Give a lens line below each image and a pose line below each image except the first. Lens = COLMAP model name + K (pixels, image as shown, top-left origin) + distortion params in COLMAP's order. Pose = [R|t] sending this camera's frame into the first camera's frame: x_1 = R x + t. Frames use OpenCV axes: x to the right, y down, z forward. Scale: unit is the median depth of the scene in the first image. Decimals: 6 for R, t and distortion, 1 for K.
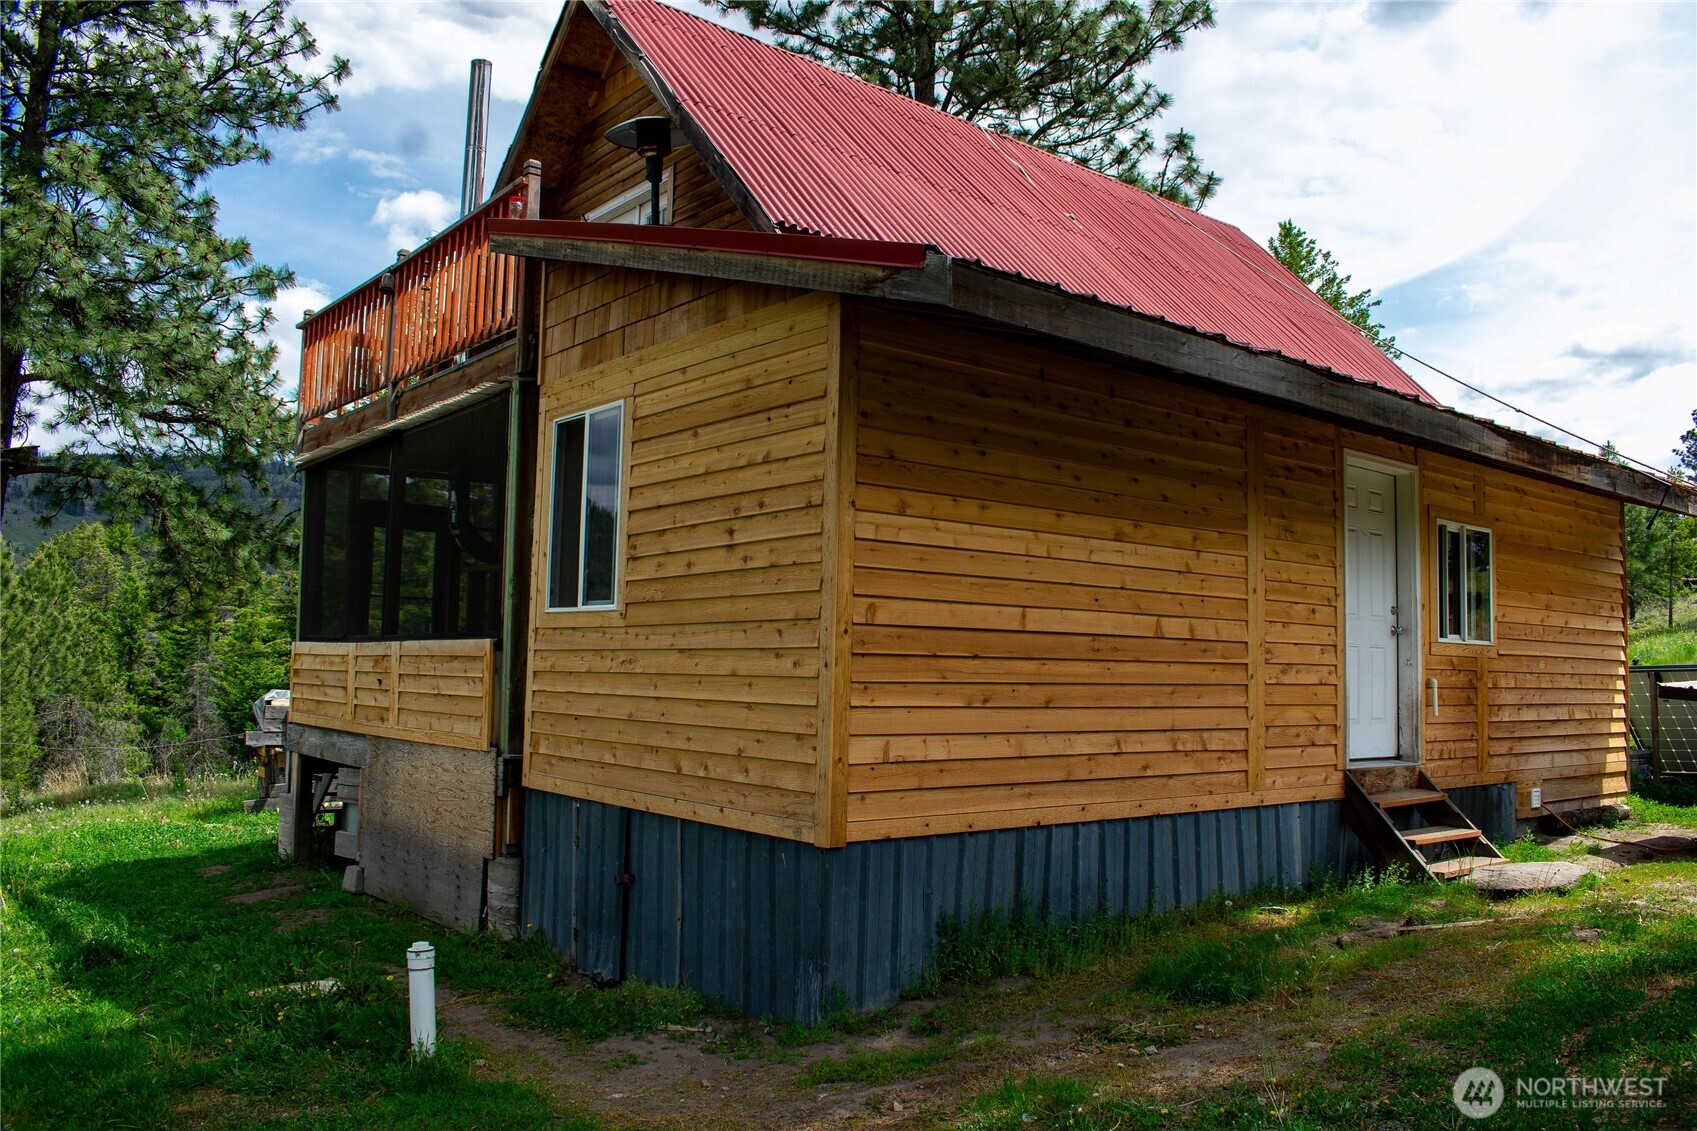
lens RADIAL K [[1378.8, 0, 848.5], [0, 1378.8, 565.5], [0, 0, 1]] dist [-0.096860, 0.017427]
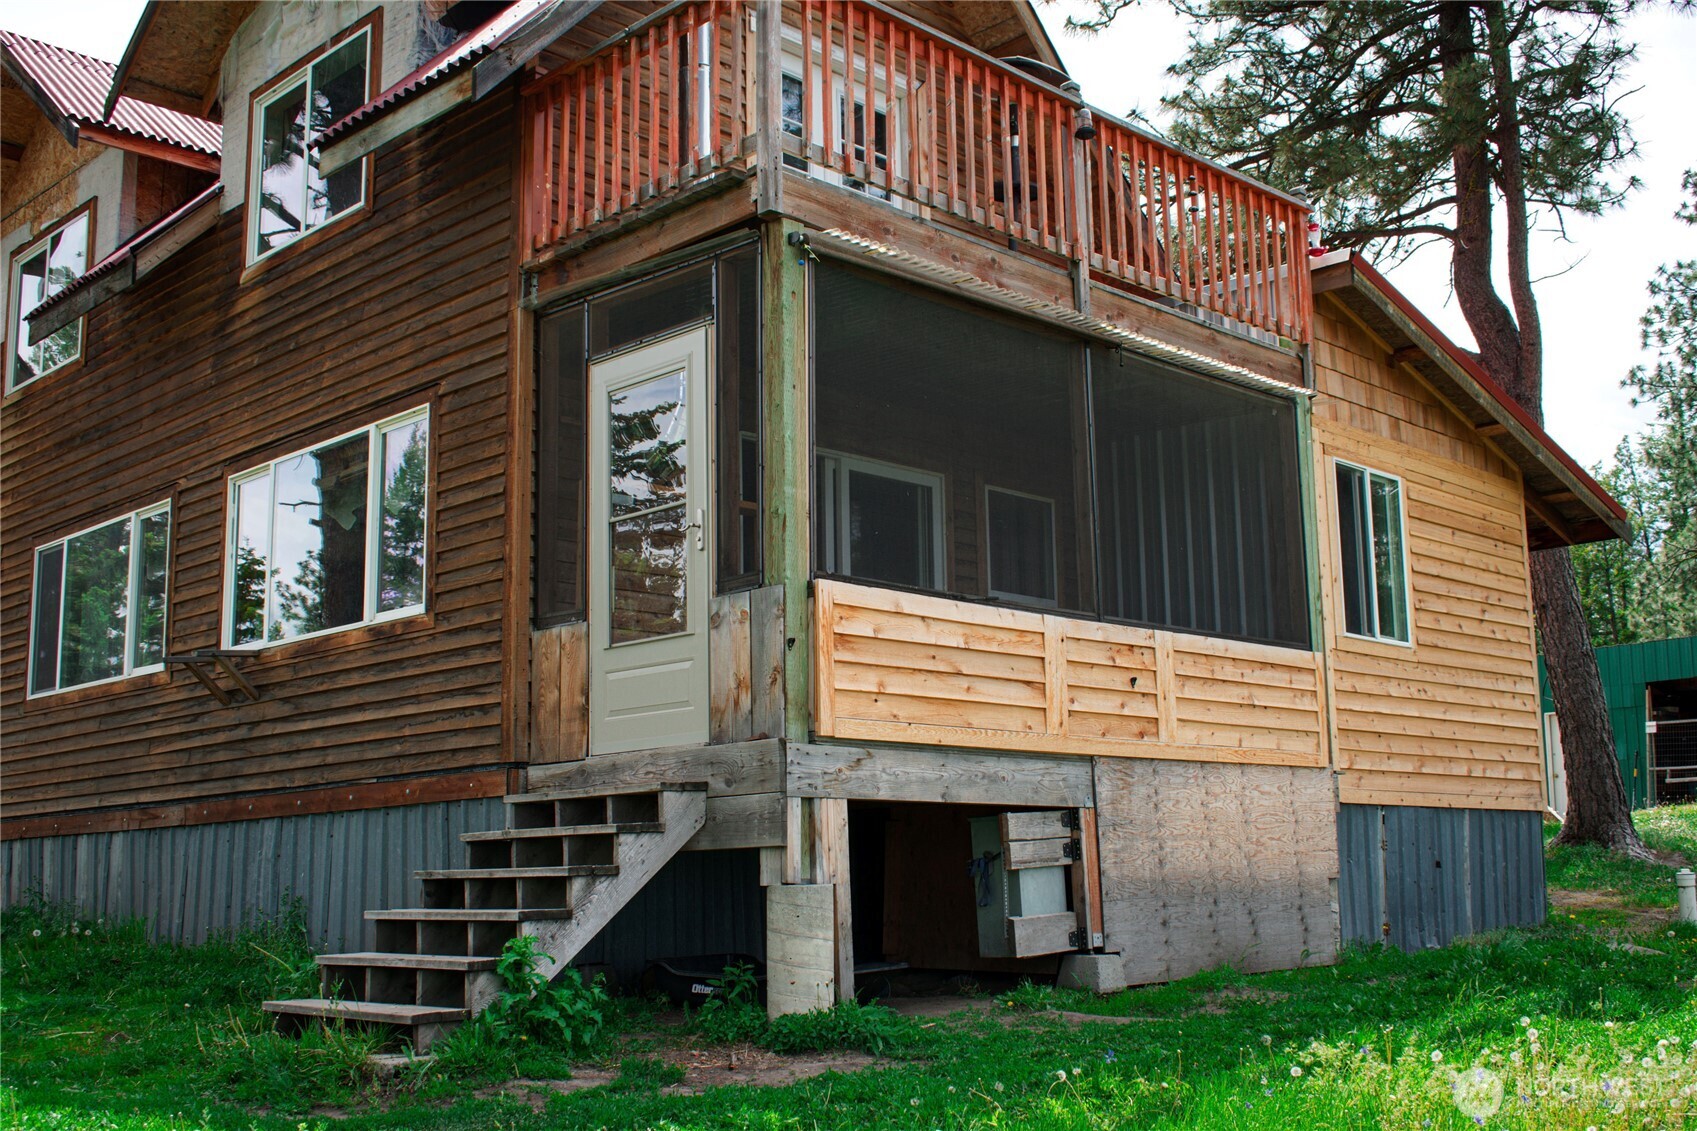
lens RADIAL K [[1788.1, 0, 848.5], [0, 1788.1, 565.5], [0, 0, 1]] dist [-0.004489, -0.001880]
pose [[-0.126887, 0.153543, 0.979961, -1.593942], [-0.060993, 0.984870, -0.162209, 0.237060], [-0.990040, -0.080353, -0.115602, 1.602082]]
